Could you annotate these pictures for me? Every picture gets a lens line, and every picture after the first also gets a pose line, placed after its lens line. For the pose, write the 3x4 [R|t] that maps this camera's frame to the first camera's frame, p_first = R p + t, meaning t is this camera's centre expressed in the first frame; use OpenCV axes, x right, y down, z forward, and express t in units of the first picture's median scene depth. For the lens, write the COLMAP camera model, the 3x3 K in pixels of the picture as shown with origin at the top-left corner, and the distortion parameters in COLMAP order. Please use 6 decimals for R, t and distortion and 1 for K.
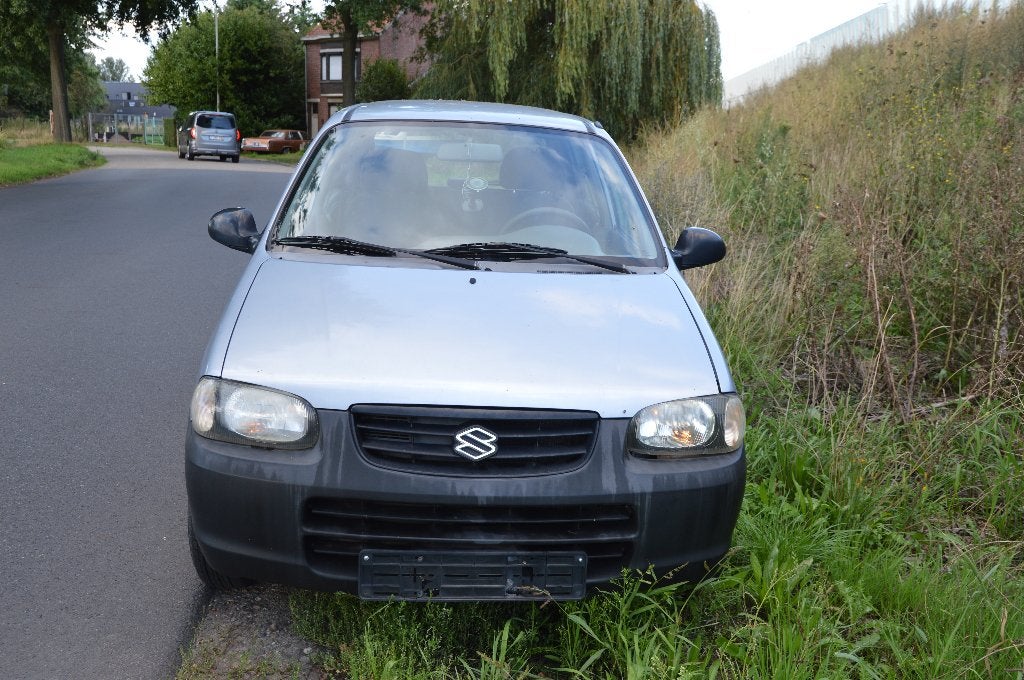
lens RADIAL K [[933.5, 0, 512.2], [0, 933.5, 324.1], [0, 0, 1]] dist [-0.017850, 0.005398]
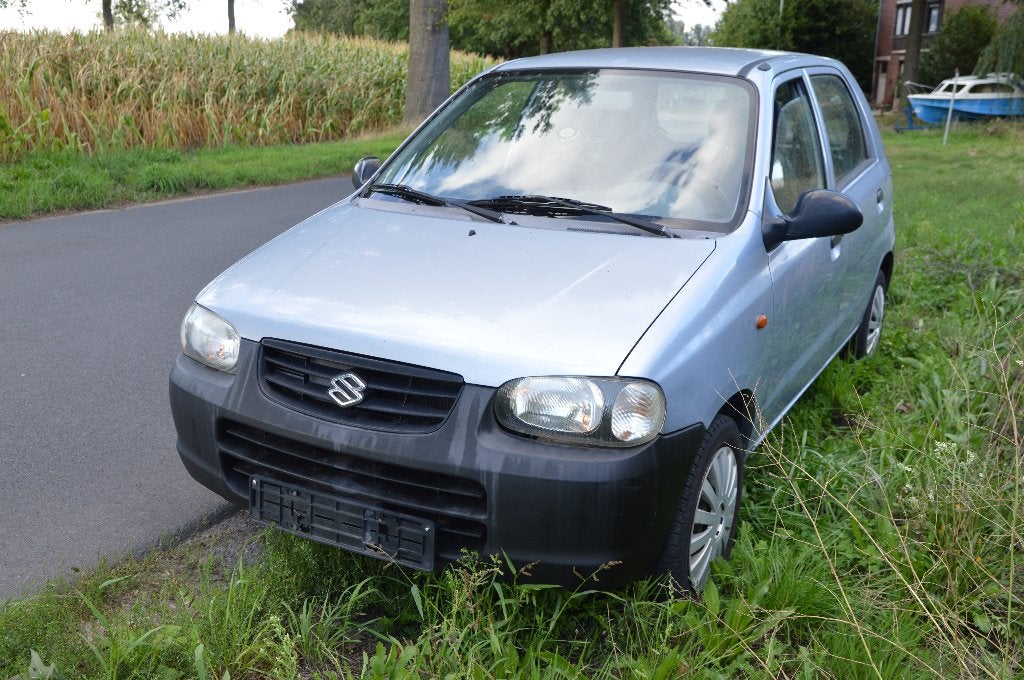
lens RADIAL K [[985.5, 0, 512.0], [0, 985.5, 340.0], [0, 0, 1]] dist [-0.008239, 0.012970]
pose [[0.832738, 0.109874, -0.542656, 0.622677], [-0.089046, 0.993930, 0.064599, -0.007384], [0.546460, -0.005473, 0.837467, 0.206445]]
